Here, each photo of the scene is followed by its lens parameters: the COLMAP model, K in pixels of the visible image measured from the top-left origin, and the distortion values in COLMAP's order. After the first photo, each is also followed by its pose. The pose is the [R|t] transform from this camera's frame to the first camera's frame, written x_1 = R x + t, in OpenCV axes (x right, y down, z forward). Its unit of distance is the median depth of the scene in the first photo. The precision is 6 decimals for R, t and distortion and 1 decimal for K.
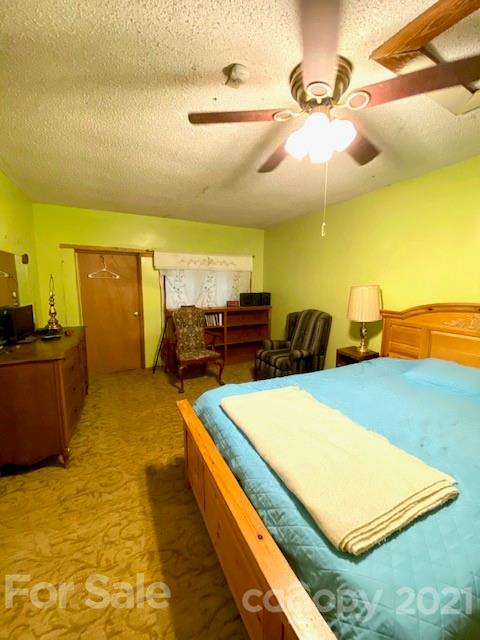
lens RADIAL K [[258.5, 0, 236.6], [0, 258.5, 320.8], [0, 0, 1]] dist [0.050558, -0.031751]
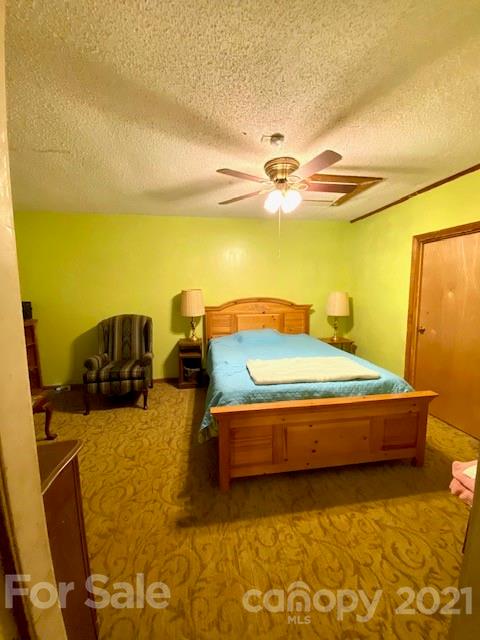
lens RADIAL K [[258.5, 0, 236.6], [0, 258.5, 320.8], [0, 0, 1]] dist [0.050558, -0.031751]
pose [[0.304112, -0.126295, 0.944227, -1.063719], [0.155978, 0.984398, 0.081431, -0.078693], [-0.939780, 0.122515, 0.319067, 0.587772]]
